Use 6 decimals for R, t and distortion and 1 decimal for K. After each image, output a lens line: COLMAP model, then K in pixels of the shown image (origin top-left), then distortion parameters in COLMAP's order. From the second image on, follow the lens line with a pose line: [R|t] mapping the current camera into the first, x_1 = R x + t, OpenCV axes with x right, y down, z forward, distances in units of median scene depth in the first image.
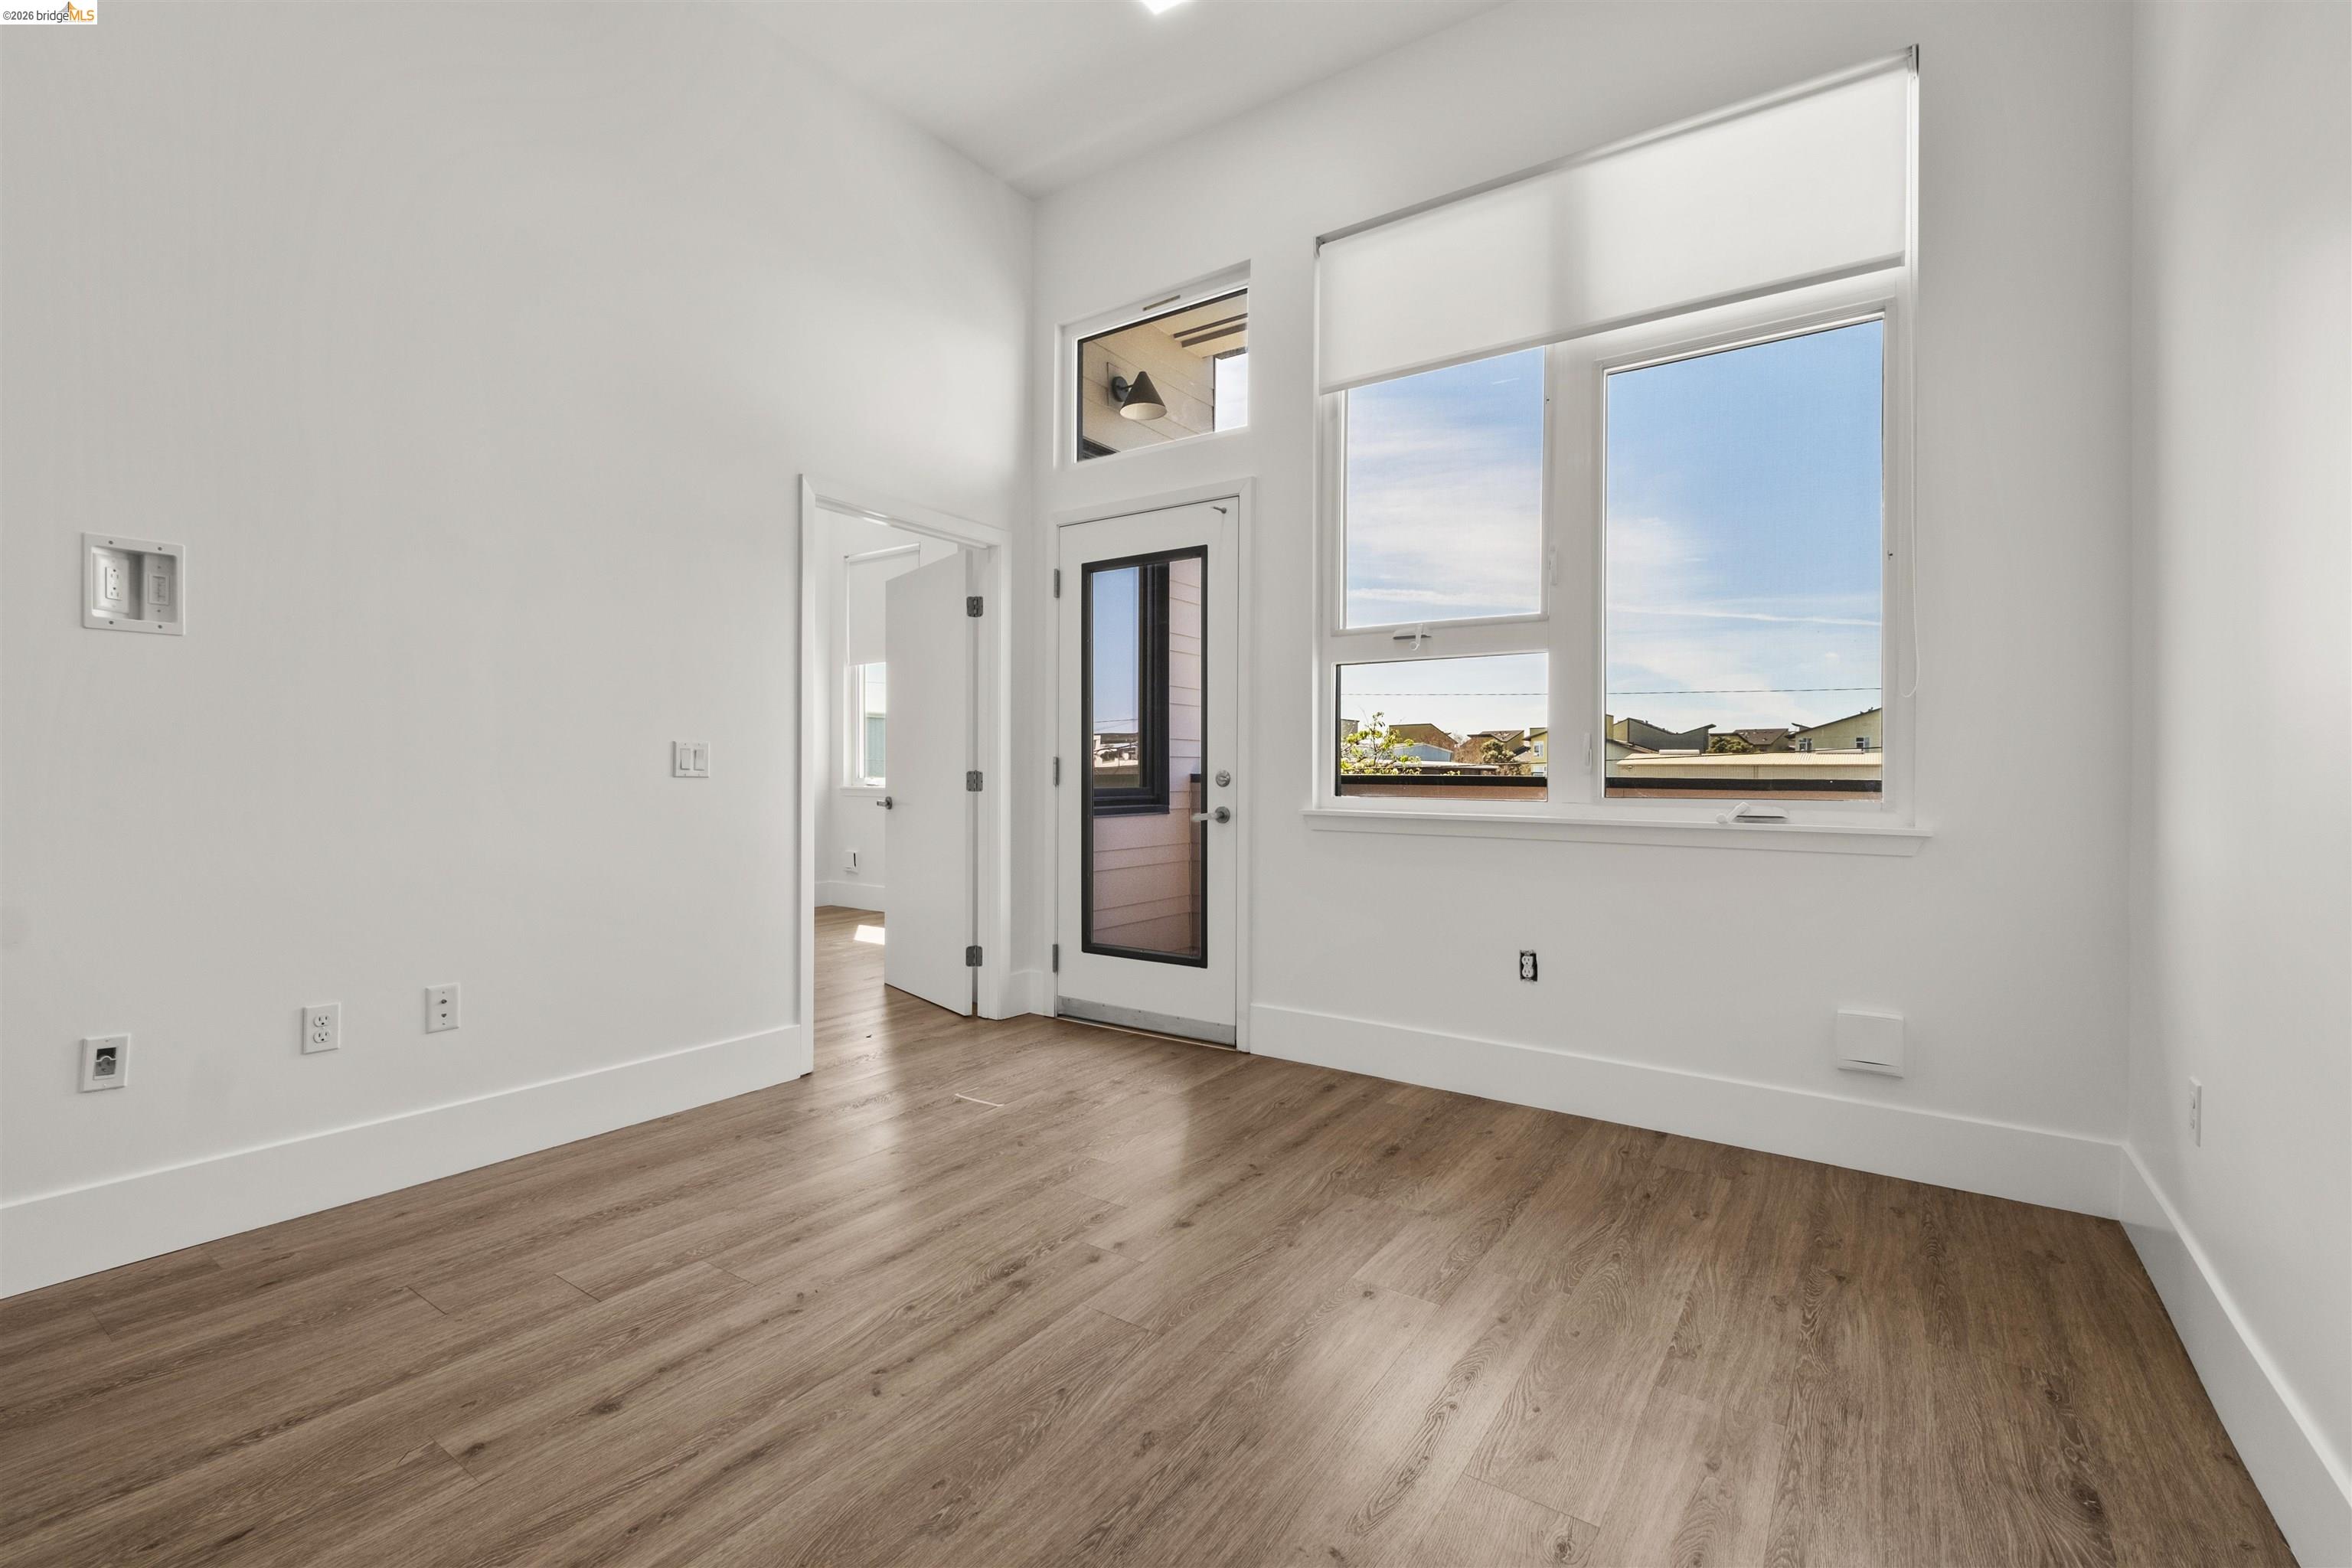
lens RADIAL K [[1025.9, 0, 1171.1], [0, 1025.9, 777.7], [0, 0, 1]] dist [0.000013, -0.001110]
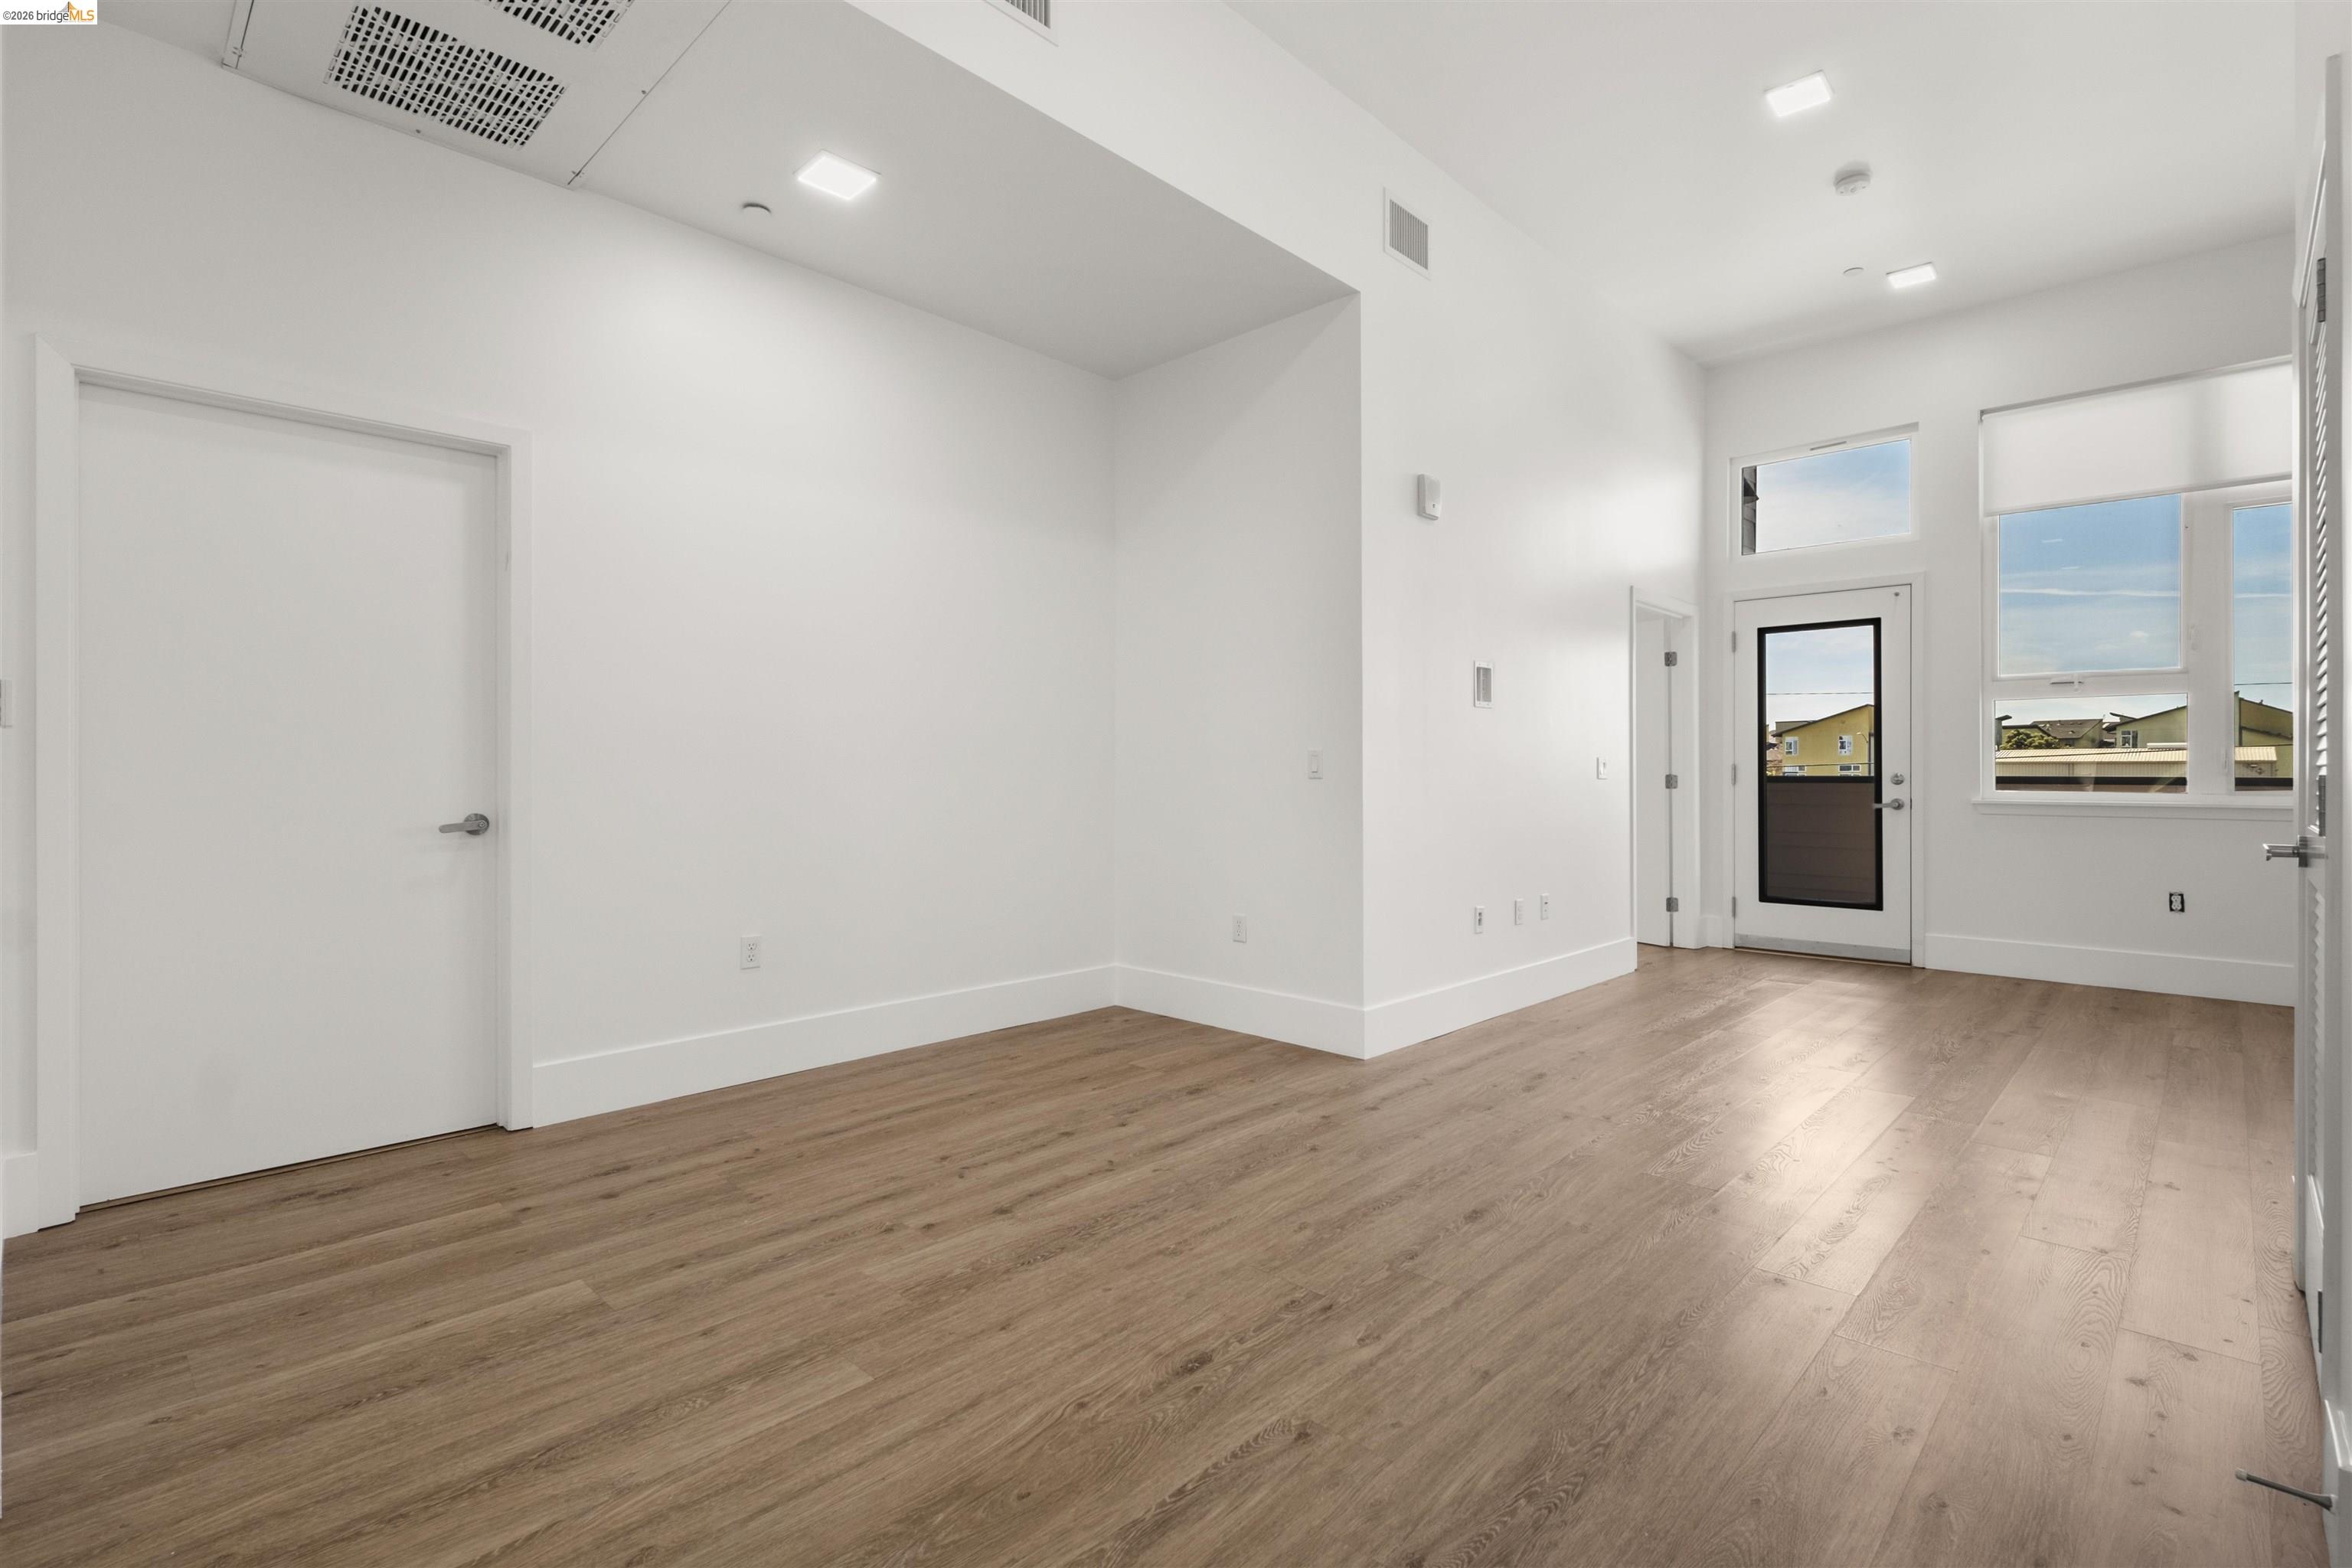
lens RADIAL K [[1092.7, 0, 1178.1], [0, 1092.7, 771.8], [0, 0, 1]] dist [-0.001412, -0.000742]
pose [[0.988426, -0.005302, -0.151611, -0.730654], [0.004256, 0.999965, -0.007222, -0.002518], [0.151644, 0.006494, 0.988414, -0.688072]]
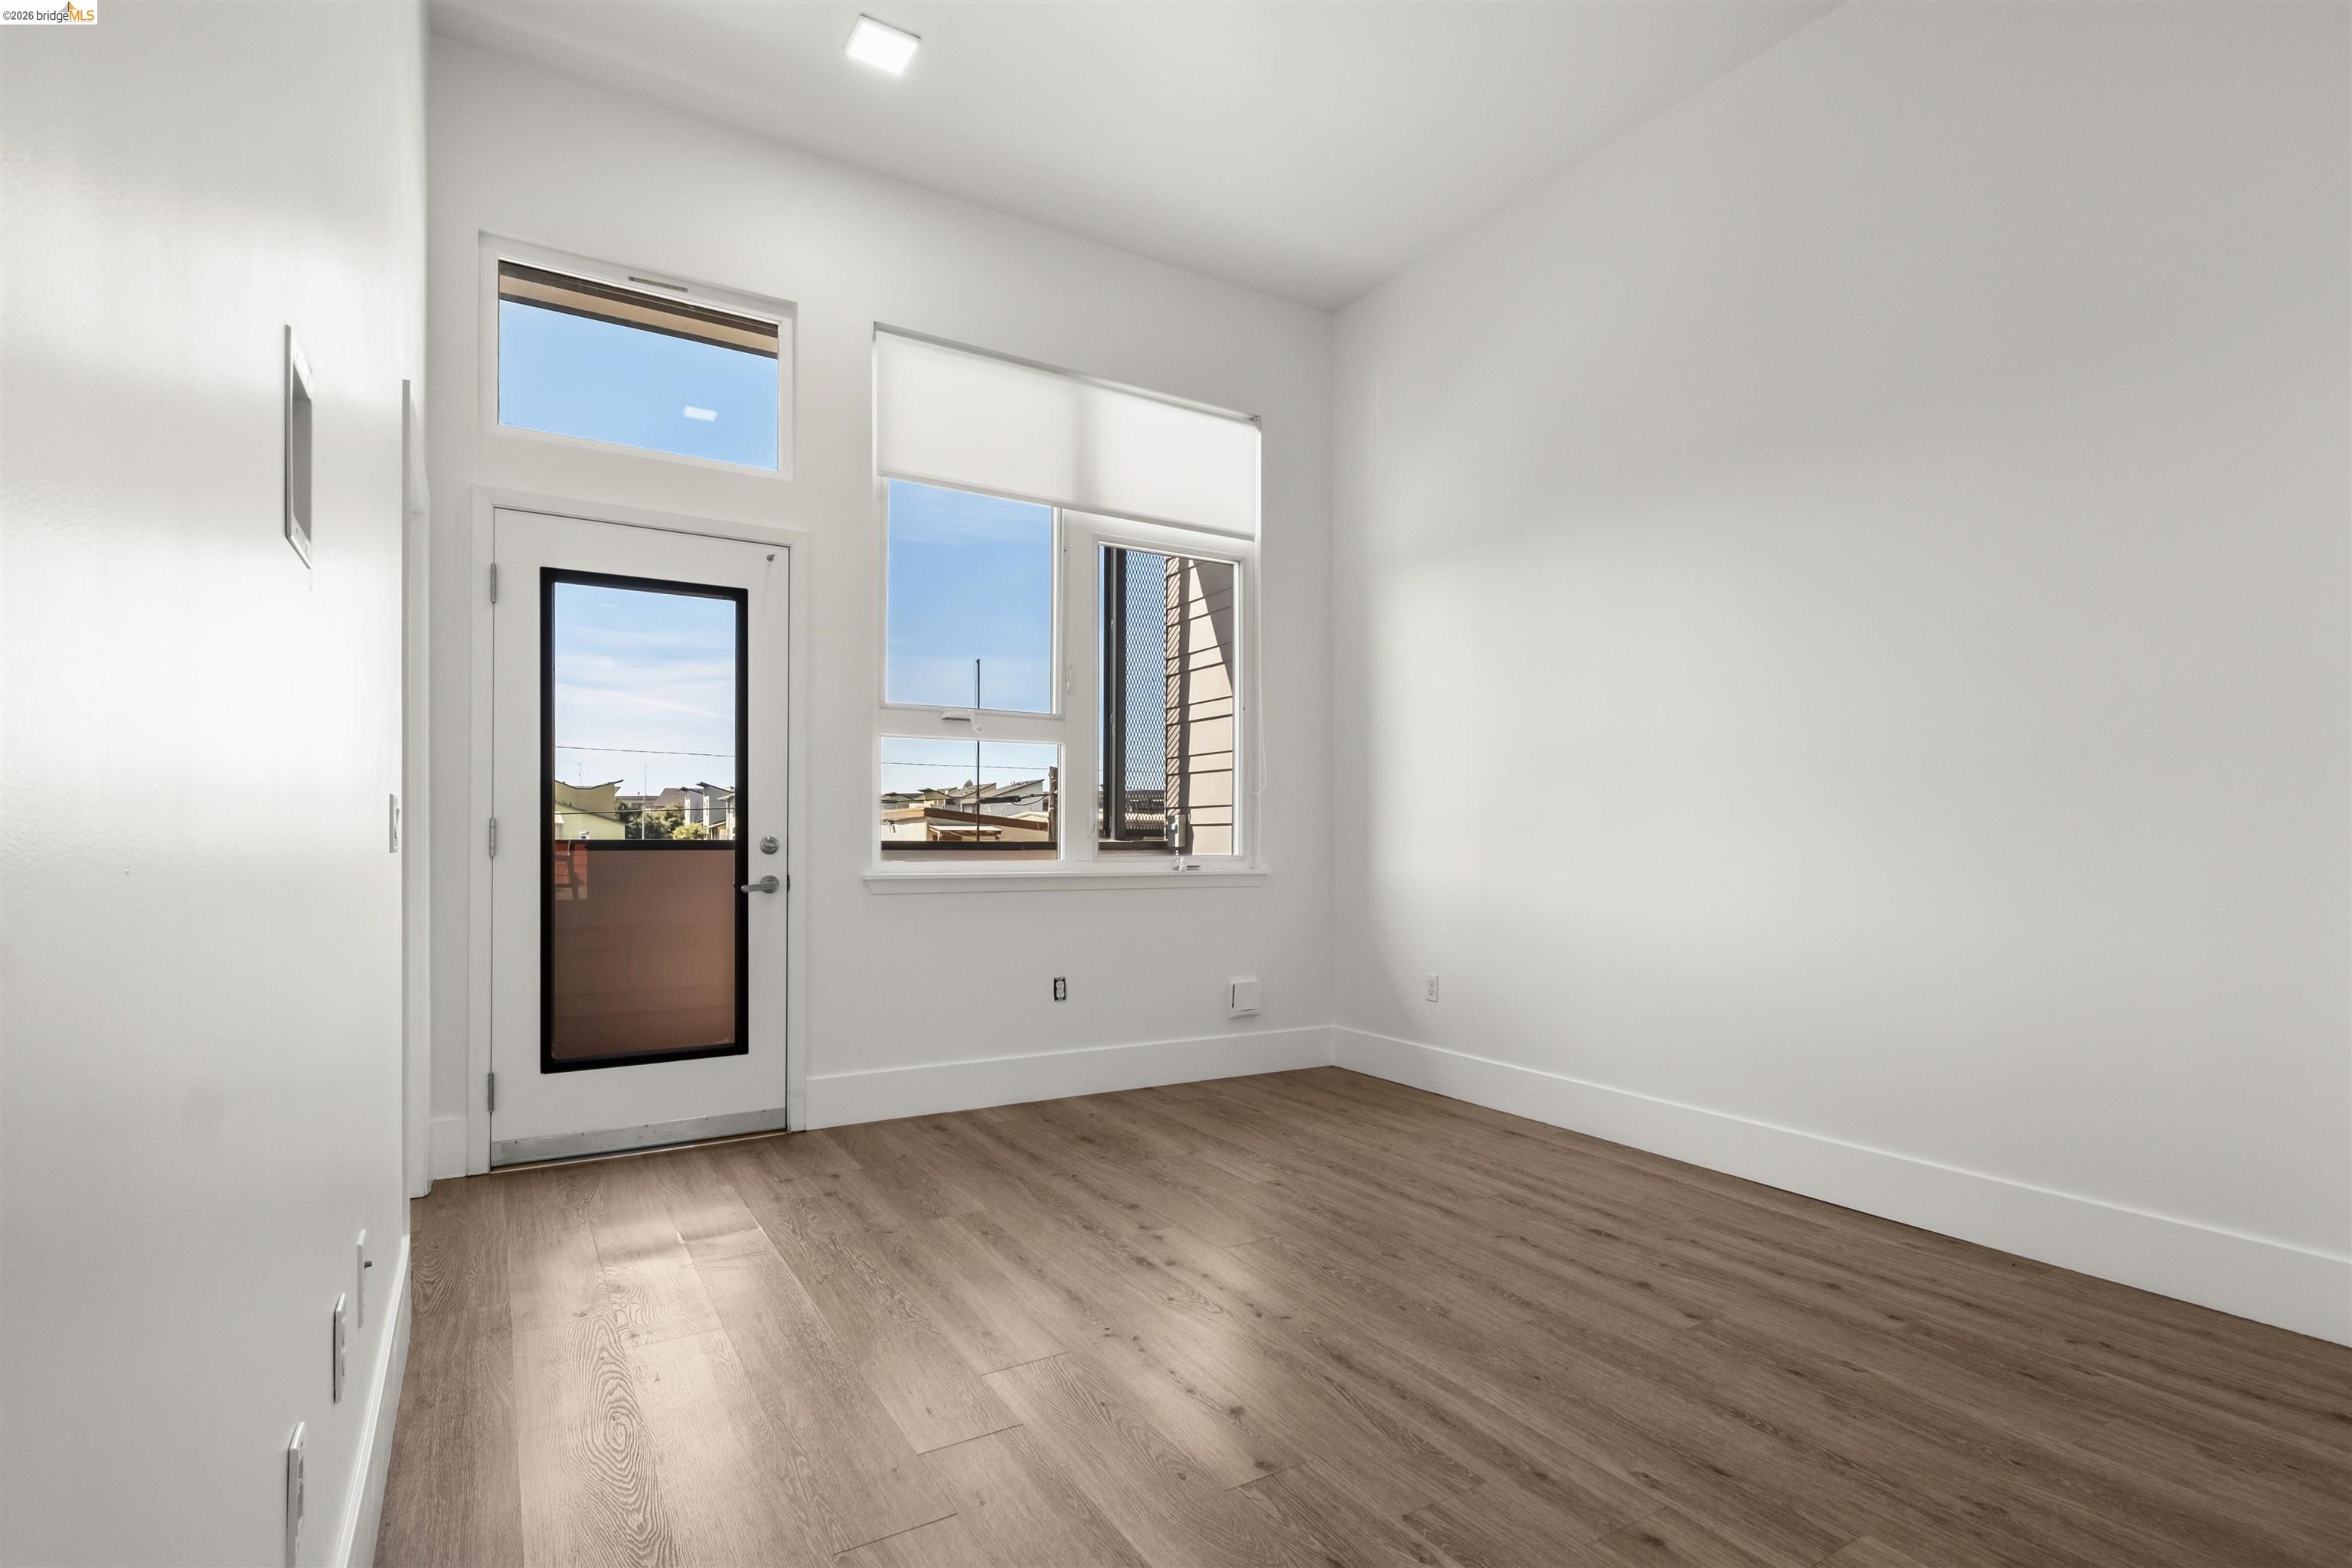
lens RADIAL K [[1139.6, 0, 1186.1], [0, 1139.6, 835.2], [0, 0, 1]] dist [0.002444, 0.000063]
pose [[0.396961, -0.001852, 0.917834, -0.760808], [0.005234, 0.999986, -0.000246, -0.006330], [-0.917821, 0.004902, 0.396965, 0.246433]]
